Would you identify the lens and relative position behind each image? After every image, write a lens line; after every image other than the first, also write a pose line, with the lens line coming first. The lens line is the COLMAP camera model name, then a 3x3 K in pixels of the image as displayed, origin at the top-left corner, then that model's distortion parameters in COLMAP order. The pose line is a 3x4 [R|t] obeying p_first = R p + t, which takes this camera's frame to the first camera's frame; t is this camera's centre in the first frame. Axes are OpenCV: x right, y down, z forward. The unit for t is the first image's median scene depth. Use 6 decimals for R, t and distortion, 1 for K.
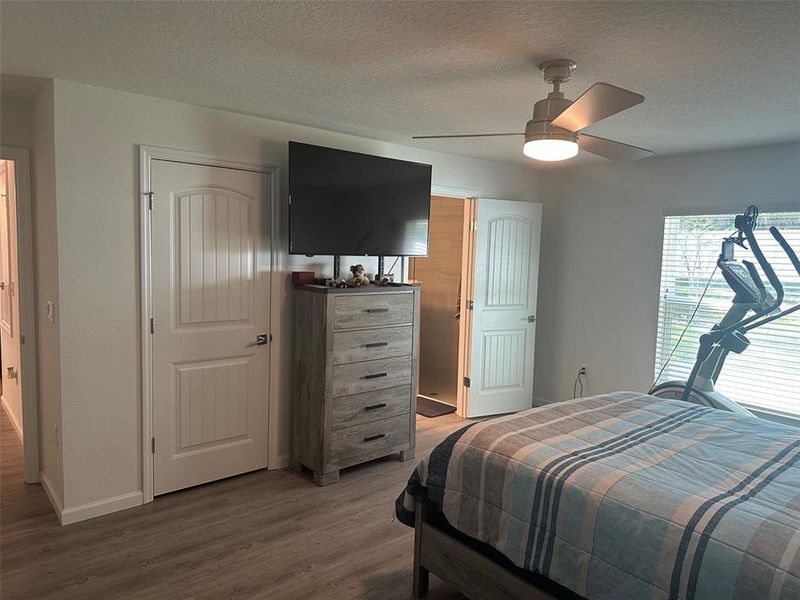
lens RADIAL K [[568.9, 0, 404.3], [0, 568.9, 304.1], [0, 0, 1]] dist [0.001309, -0.000305]
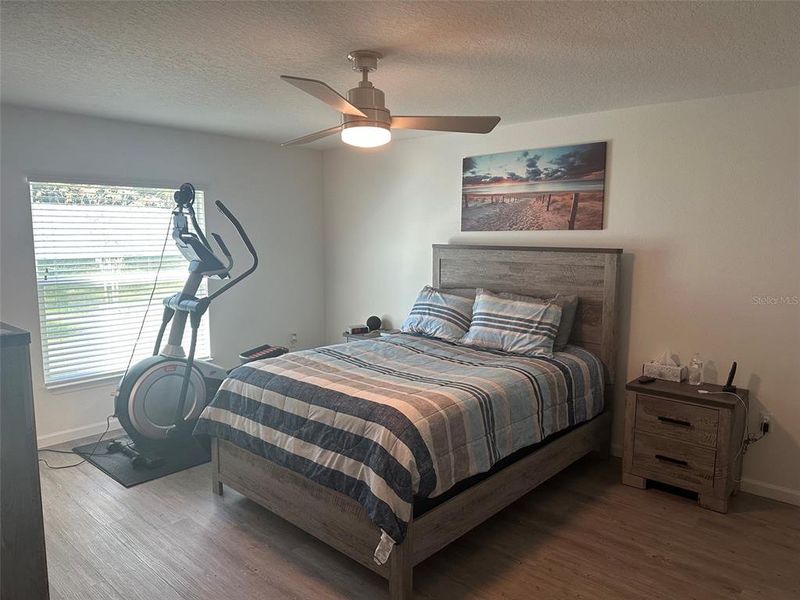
lens RADIAL K [[568.9, 0, 404.7], [0, 568.9, 296.6], [0, 0, 1]] dist [0.001309, -0.000305]
pose [[-0.159834, -0.141615, 0.976933, -0.857639], [0.085345, 0.983968, 0.156598, -0.138087], [-0.983448, 0.108407, -0.145185, 1.140555]]
